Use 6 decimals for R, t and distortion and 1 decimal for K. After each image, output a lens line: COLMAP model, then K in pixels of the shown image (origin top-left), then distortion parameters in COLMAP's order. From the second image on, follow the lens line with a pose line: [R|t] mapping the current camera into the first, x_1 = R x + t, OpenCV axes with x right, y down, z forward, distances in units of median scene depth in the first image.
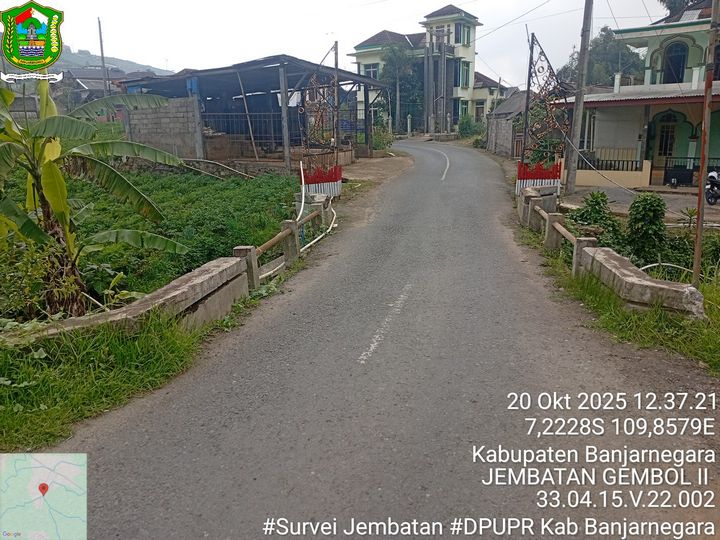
lens RADIAL K [[553.2, 0, 357.9], [0, 553.2, 270.6], [0, 0, 1]] dist [0.073257, -0.146798]
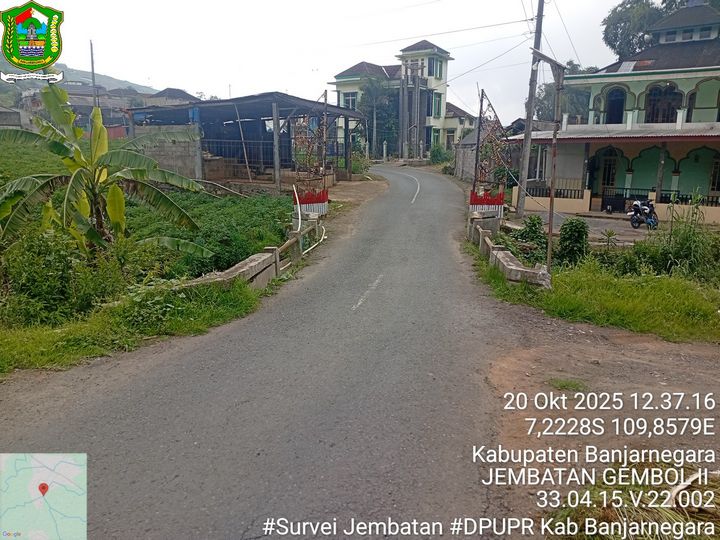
lens RADIAL K [[553.2, 0, 360.3], [0, 553.2, 267.0], [0, 0, 1]] dist [0.073257, -0.146798]
pose [[0.998630, 0.016685, 0.049592, -0.010526], [-0.014651, 0.999047, -0.041103, 0.017999], [-0.050231, 0.040320, 0.997923, -0.130306]]
